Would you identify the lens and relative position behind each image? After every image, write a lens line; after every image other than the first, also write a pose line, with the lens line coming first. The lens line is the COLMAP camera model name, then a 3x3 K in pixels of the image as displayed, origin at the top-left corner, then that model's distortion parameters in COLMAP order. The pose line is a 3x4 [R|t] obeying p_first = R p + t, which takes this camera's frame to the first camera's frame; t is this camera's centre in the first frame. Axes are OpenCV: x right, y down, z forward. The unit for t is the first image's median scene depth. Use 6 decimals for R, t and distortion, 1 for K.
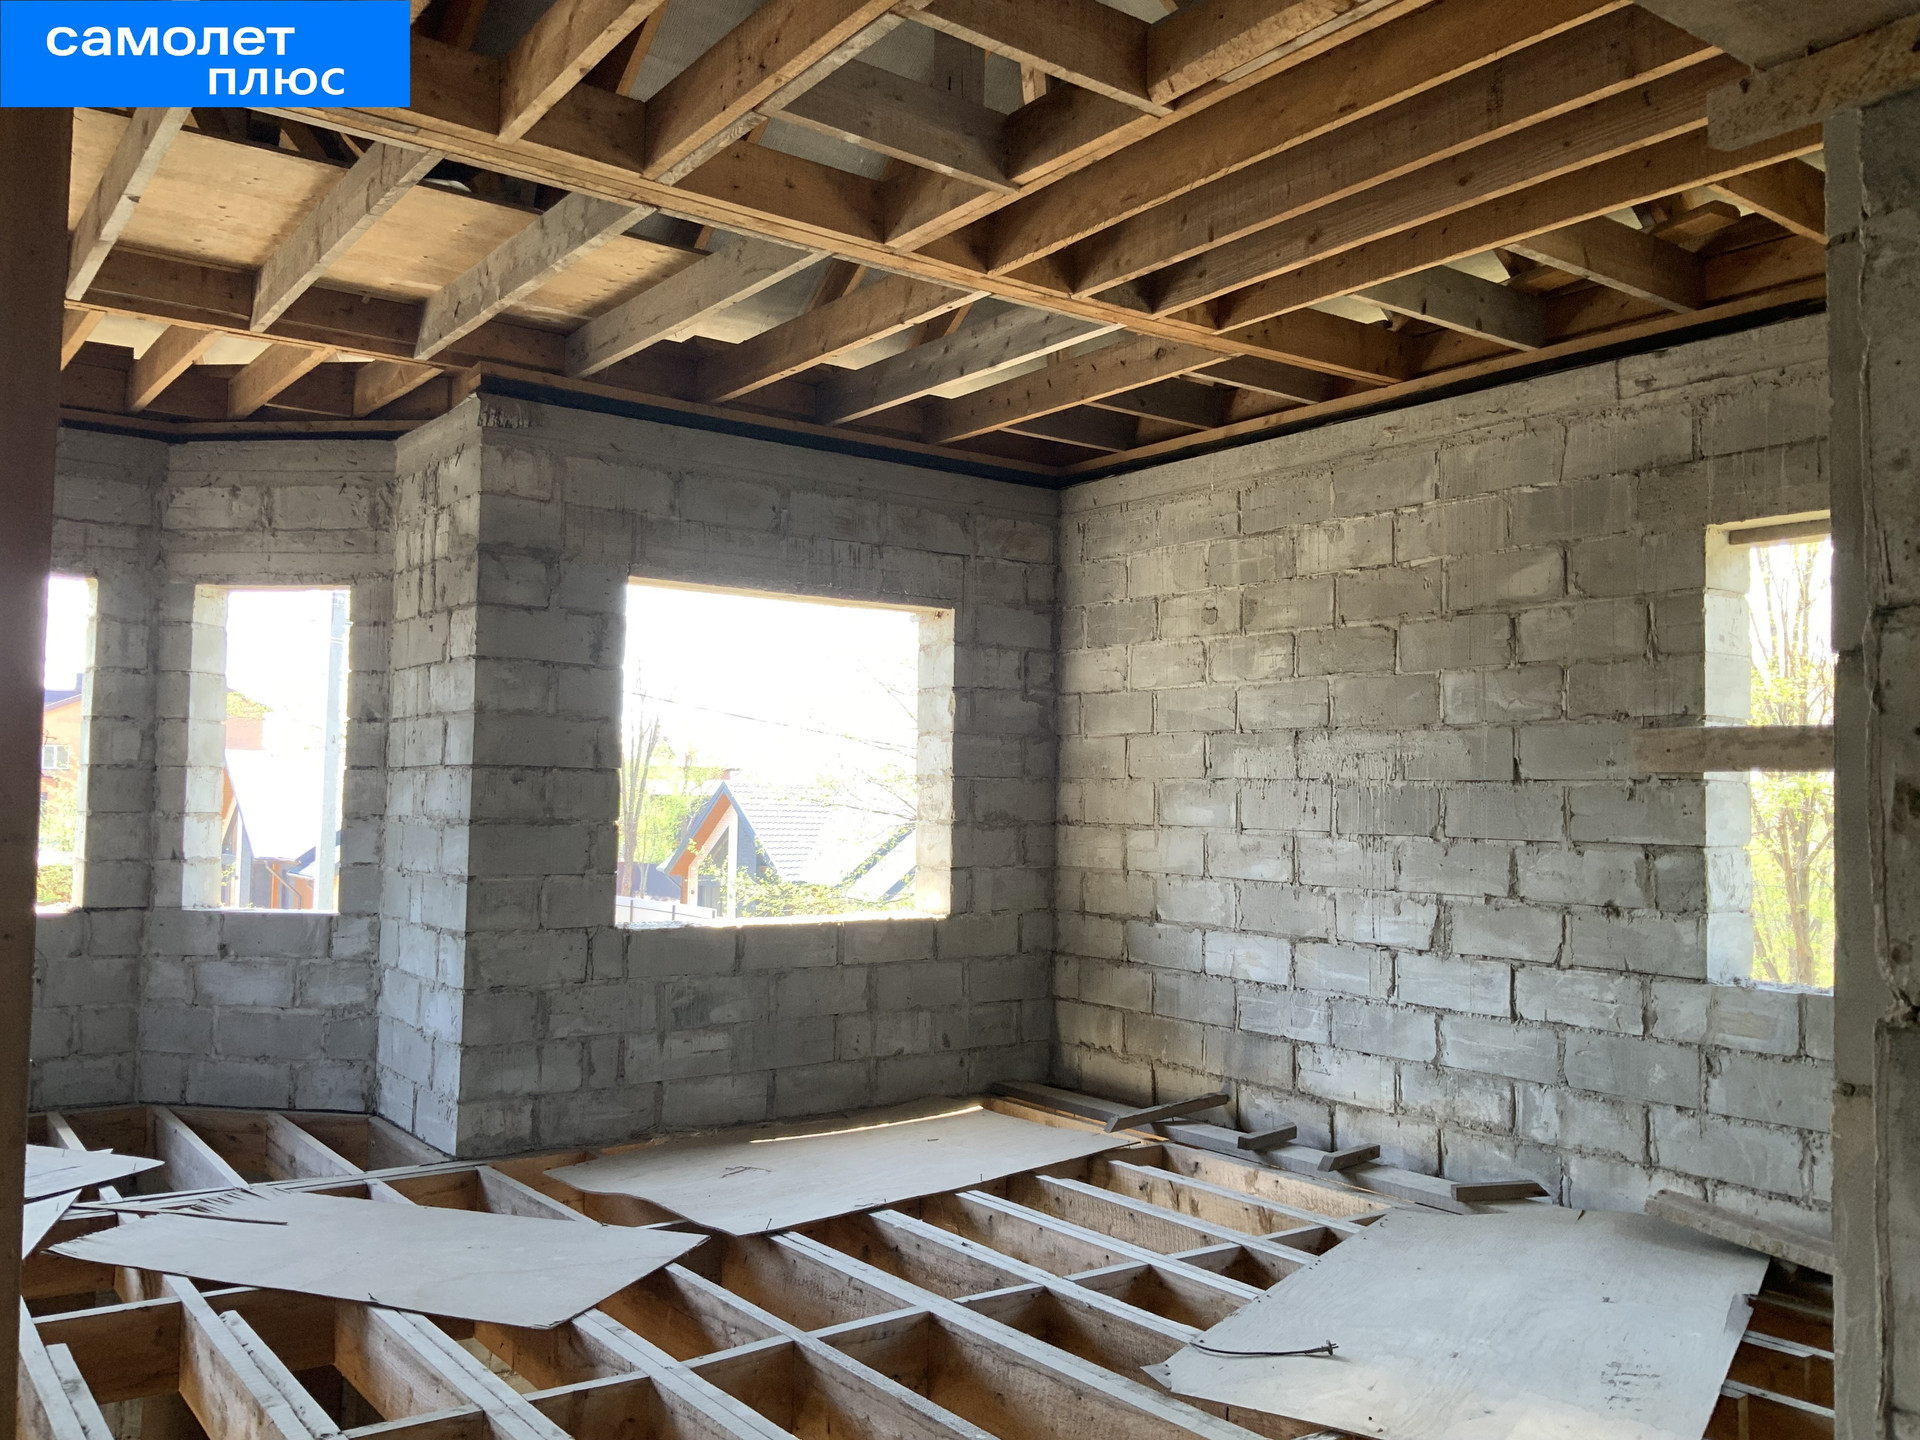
lens RADIAL K [[1597.0, 0, 960.0], [0, 1597.0, 720.0], [0, 0, 1]] dist [0.113549, -0.211560]
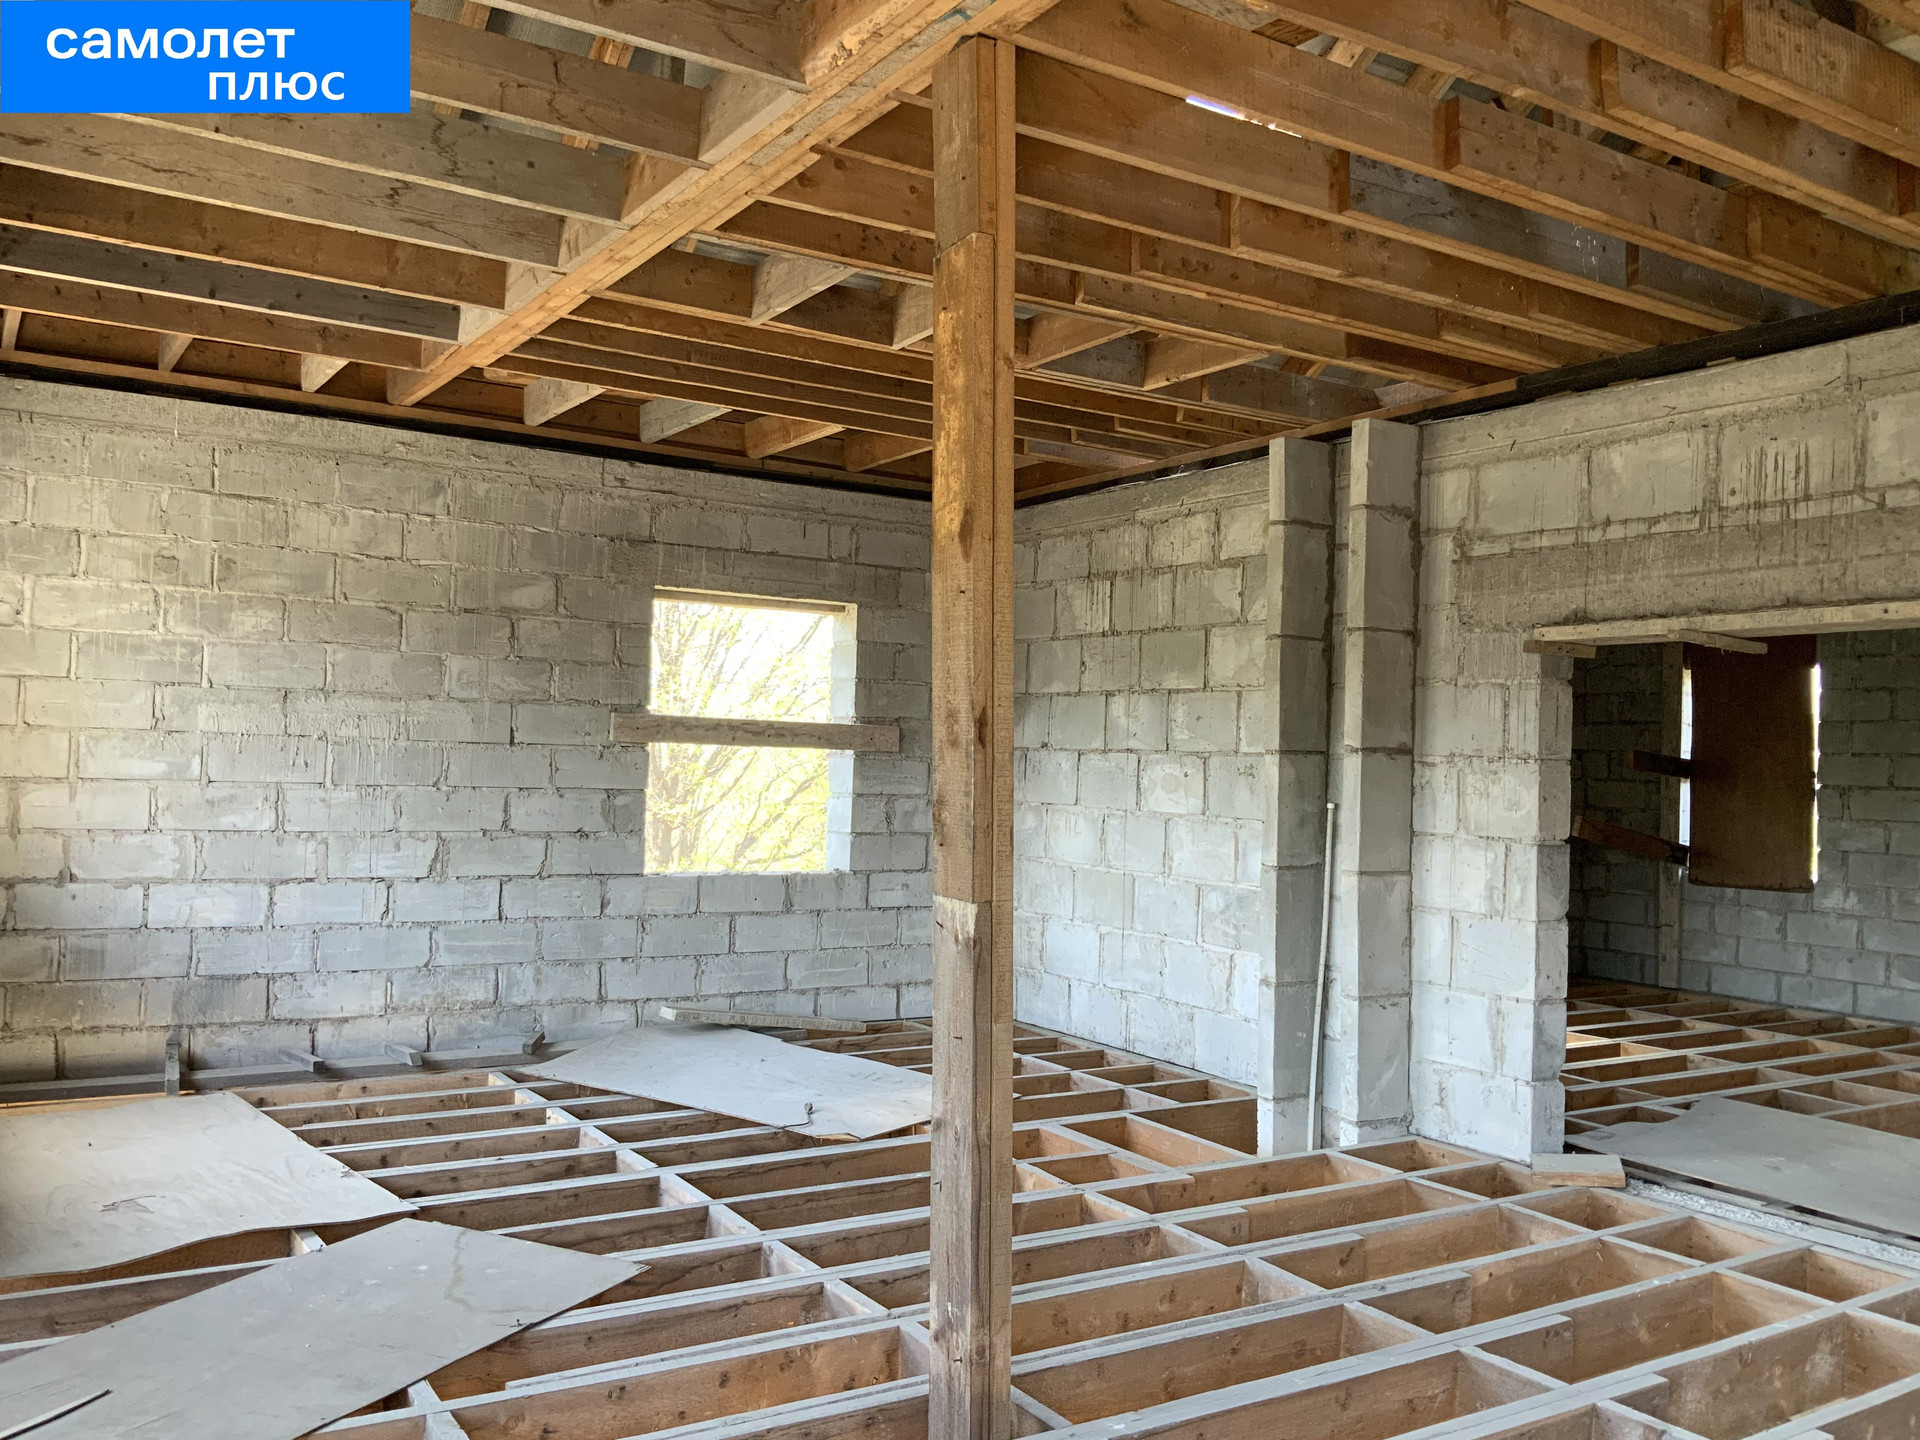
lens RADIAL K [[1613.2, 0, 960.0], [0, 1613.2, 720.0], [0, 0, 1]] dist [0.118459, -0.185948]
pose [[0.071438, 0.009006, 0.997404, -0.944382], [-0.083098, 0.996537, -0.003046, -0.008822], [-0.993978, -0.082665, 0.071939, 0.511105]]
